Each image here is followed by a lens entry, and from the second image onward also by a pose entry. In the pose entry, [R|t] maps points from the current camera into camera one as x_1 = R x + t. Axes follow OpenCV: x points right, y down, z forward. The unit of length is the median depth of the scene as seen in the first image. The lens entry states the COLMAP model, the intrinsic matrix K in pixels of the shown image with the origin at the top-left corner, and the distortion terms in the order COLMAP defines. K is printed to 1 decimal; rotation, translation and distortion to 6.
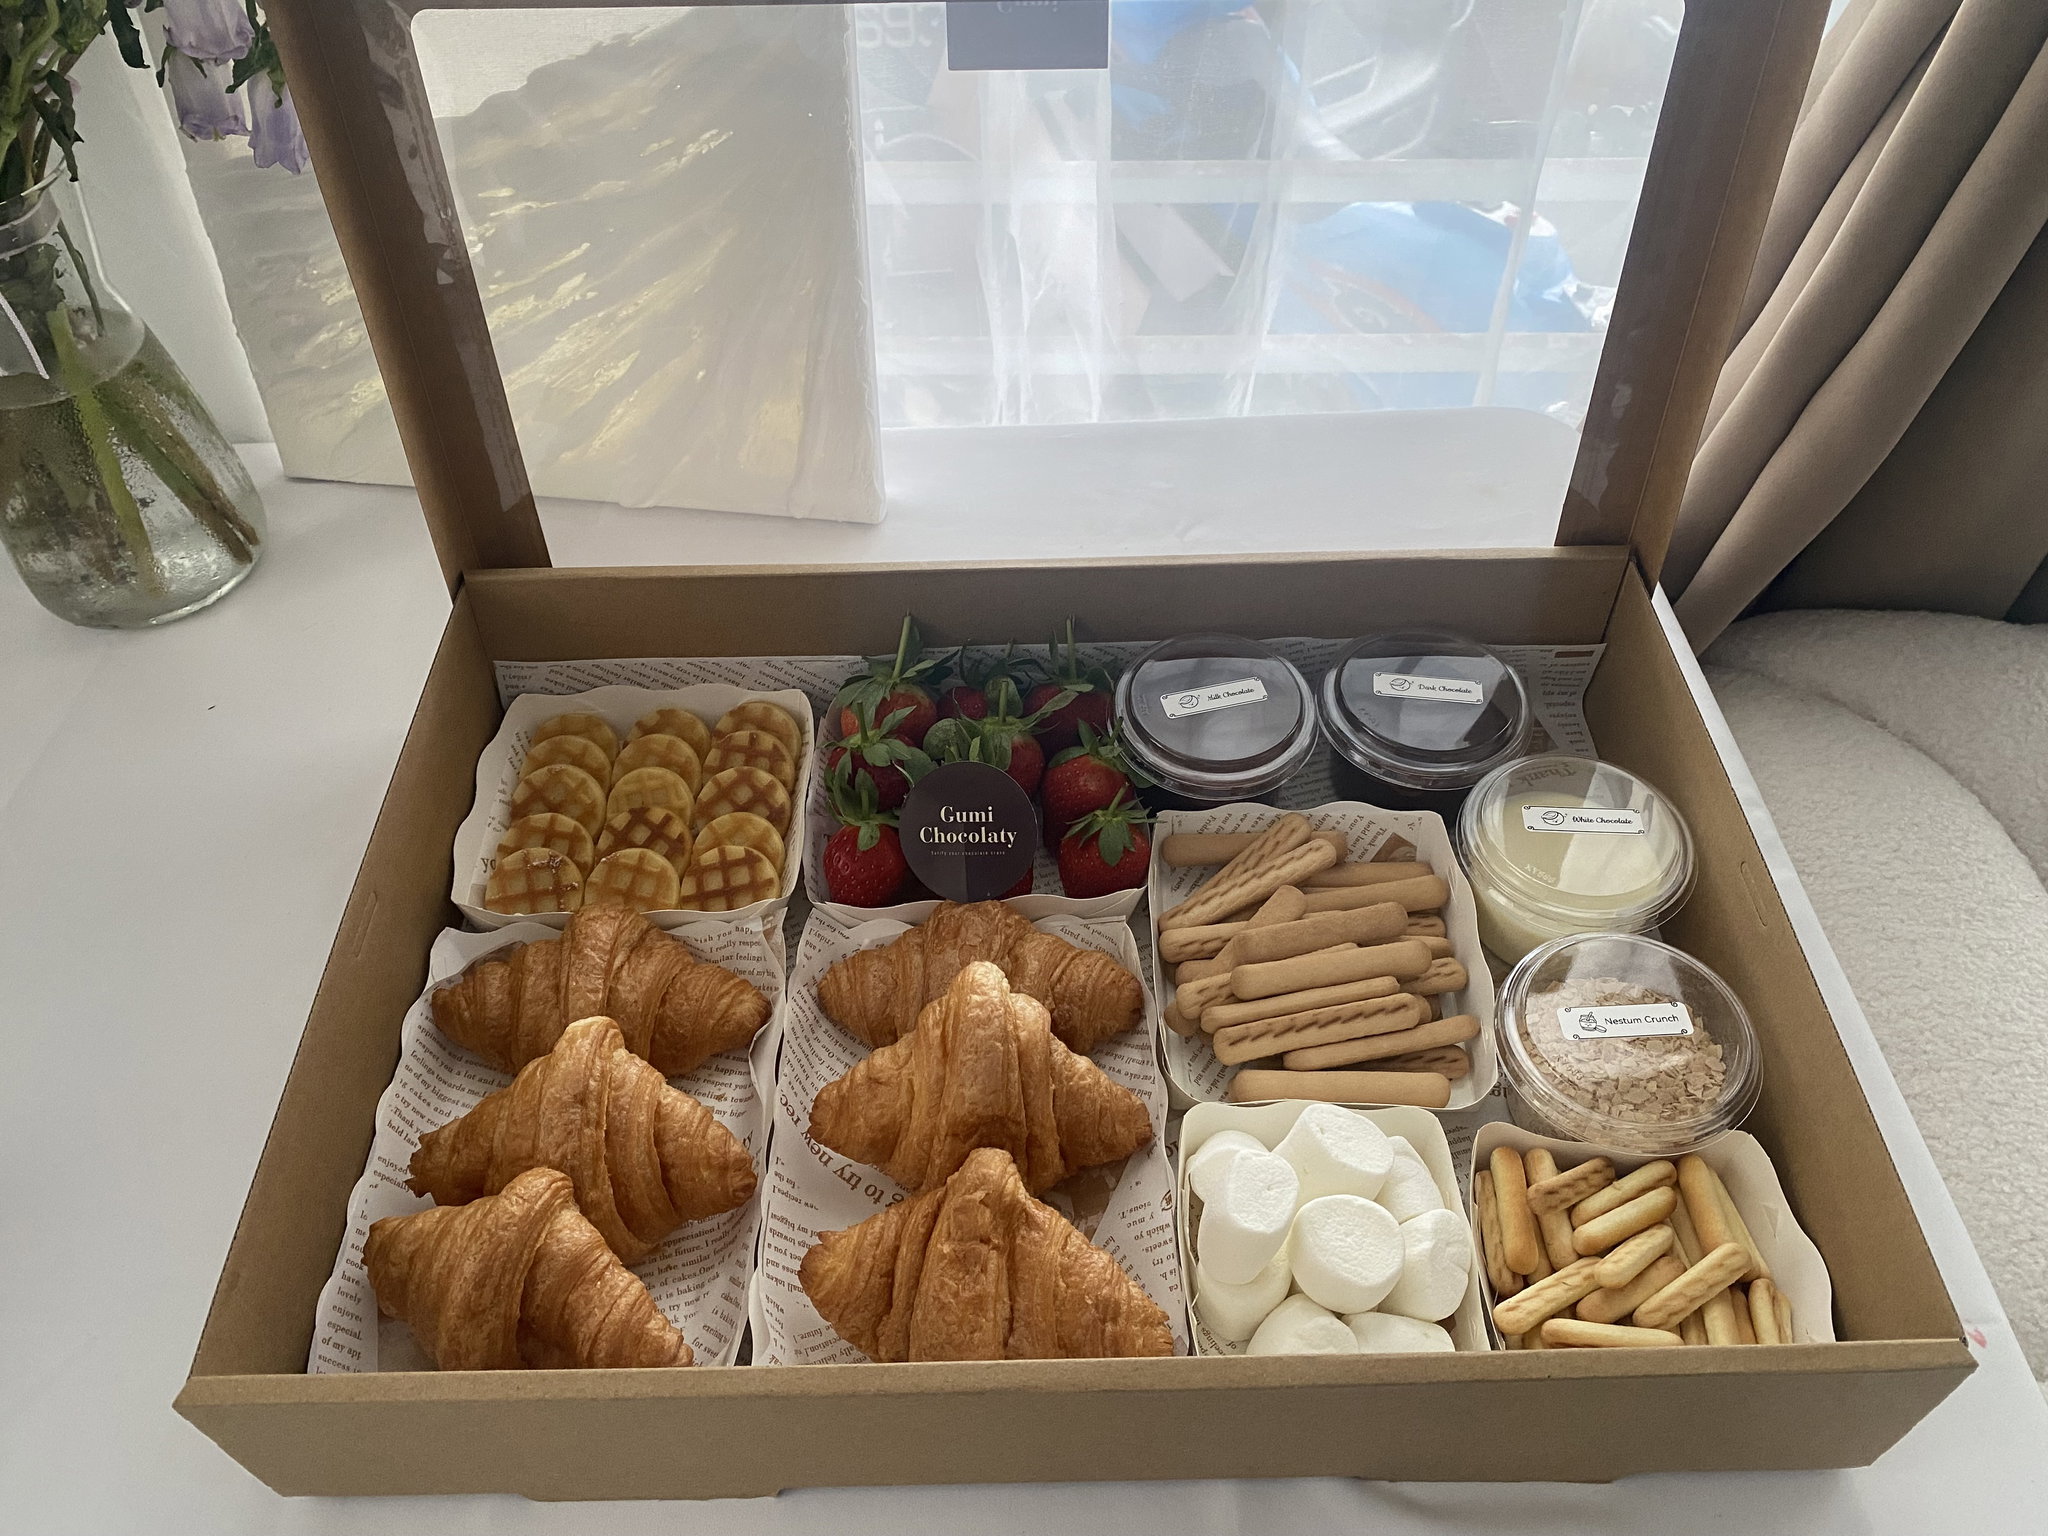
lens RADIAL K [[1535.1, 0, 1024.0], [0, 1535.1, 768.0], [0, 0, 1]] dist [0.092459, -0.141738]
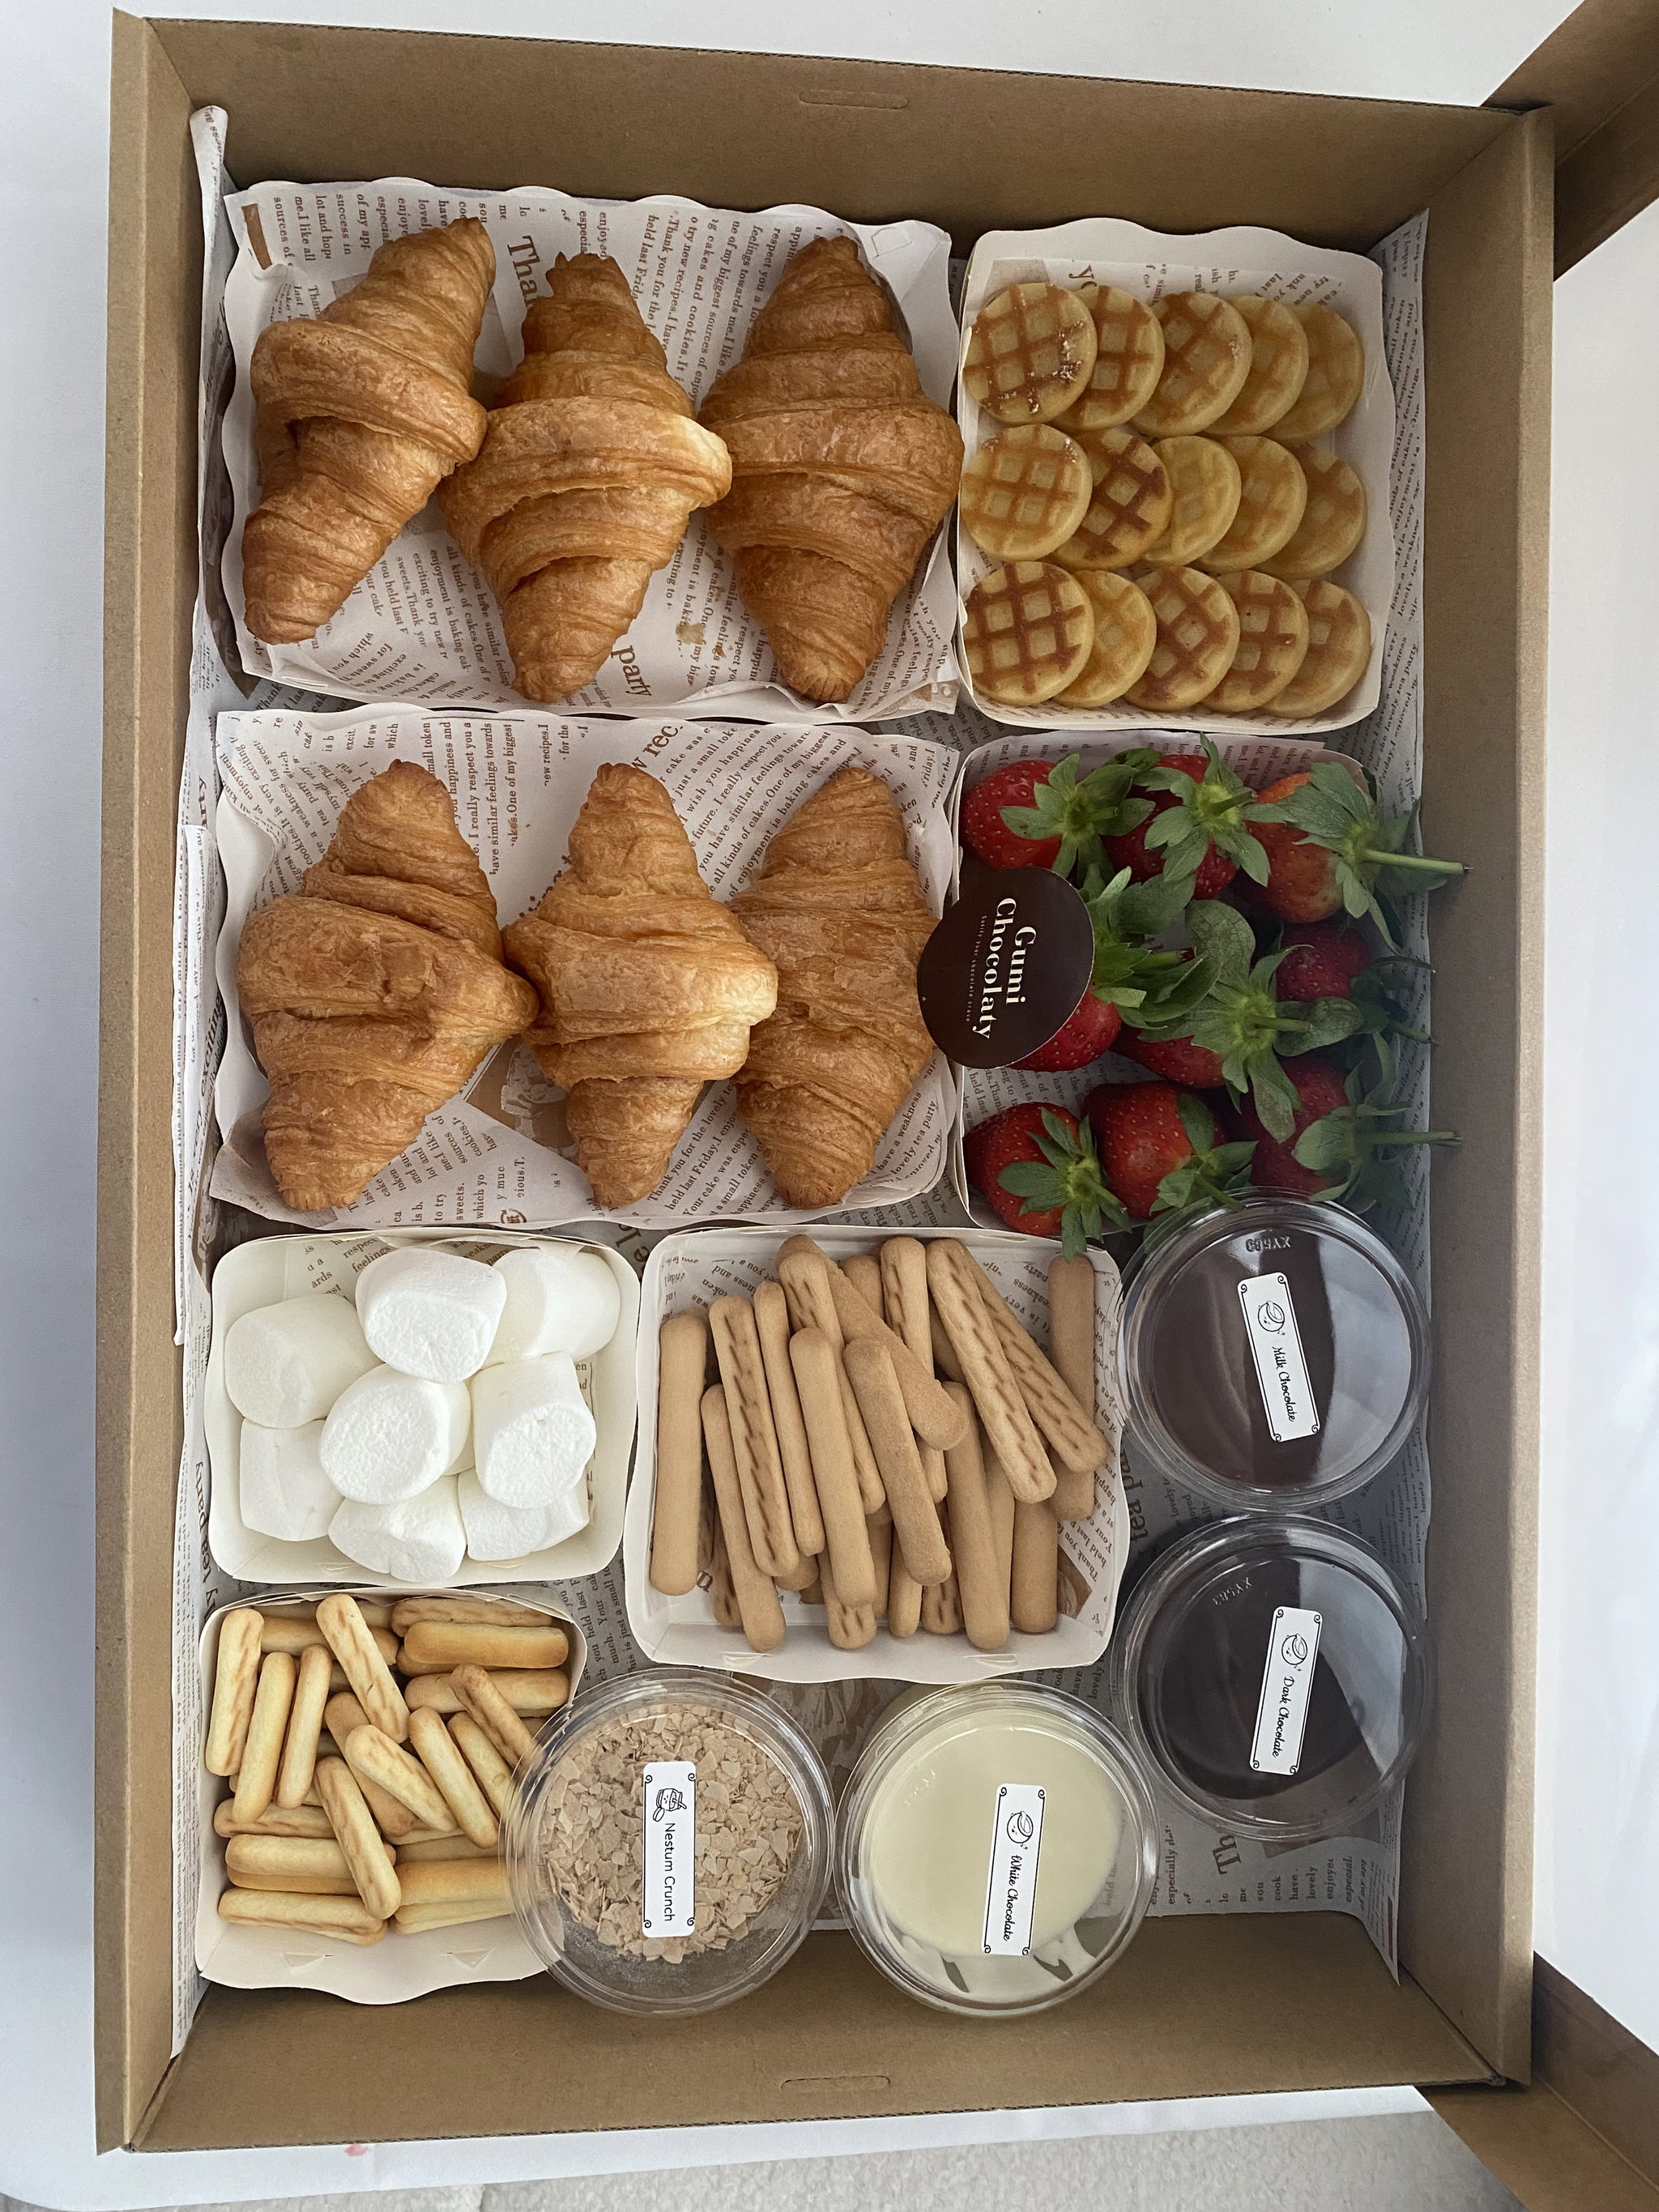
lens RADIAL K [[1658.2, 0, 880.3], [0, 1658.2, 1107.9], [0, 0, 1]] dist [0.092459, -0.141738]
pose [[-0.024159, 0.999454, 0.022551, 0.010044], [-0.802788, -0.032838, 0.595359, -0.347428], [0.595775, -0.003720, 0.803143, 0.373279]]
